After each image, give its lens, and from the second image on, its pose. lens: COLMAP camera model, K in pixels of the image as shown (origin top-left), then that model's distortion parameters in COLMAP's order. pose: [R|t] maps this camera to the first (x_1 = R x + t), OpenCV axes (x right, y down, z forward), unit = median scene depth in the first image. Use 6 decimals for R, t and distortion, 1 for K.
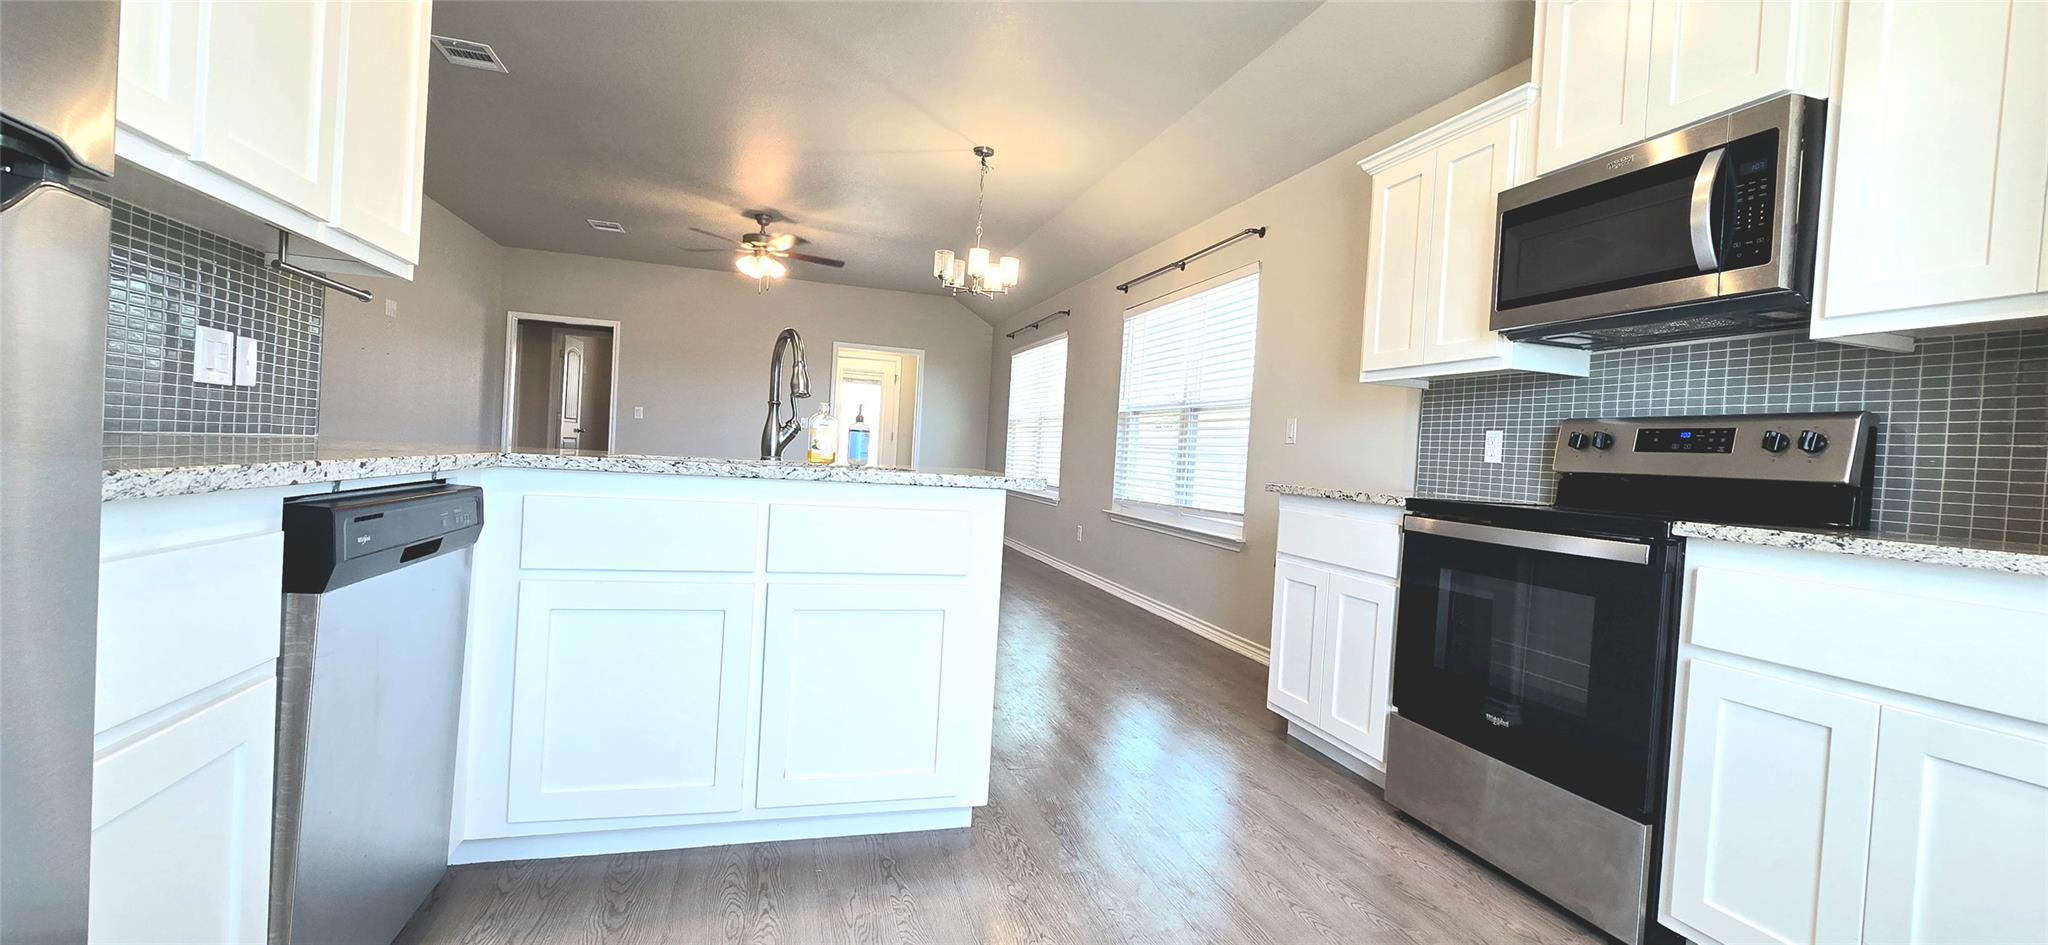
lens RADIAL K [[837.6, 0, 1019.9], [0, 837.6, 465.8], [0, 0, 1]] dist [-0.000347, -0.000587]
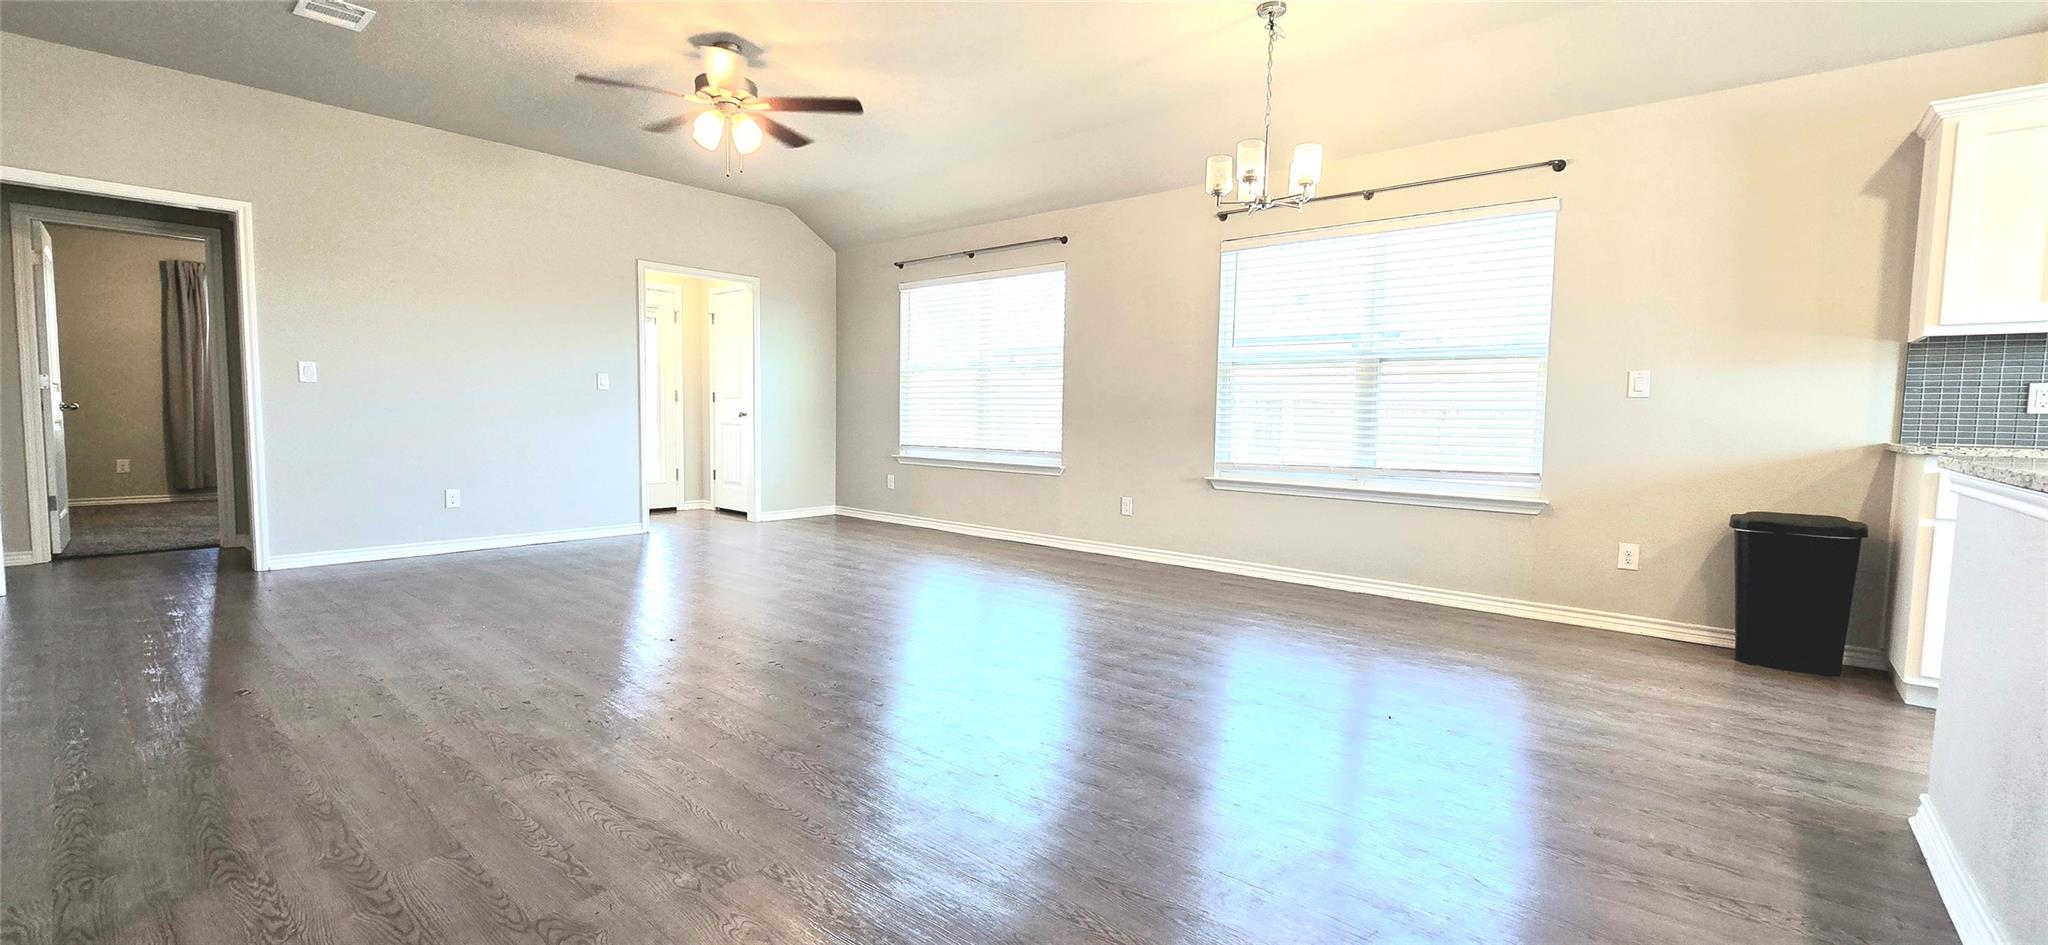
lens RADIAL K [[837.6, 0, 1018.6], [0, 837.6, 475.2], [0, 0, 1]] dist [-0.000347, -0.000587]
pose [[0.842257, -0.083351, 0.532594, -0.602619], [0.041204, 0.995038, 0.090562, -0.040381], [-0.537500, -0.054331, 0.841512, 0.434298]]
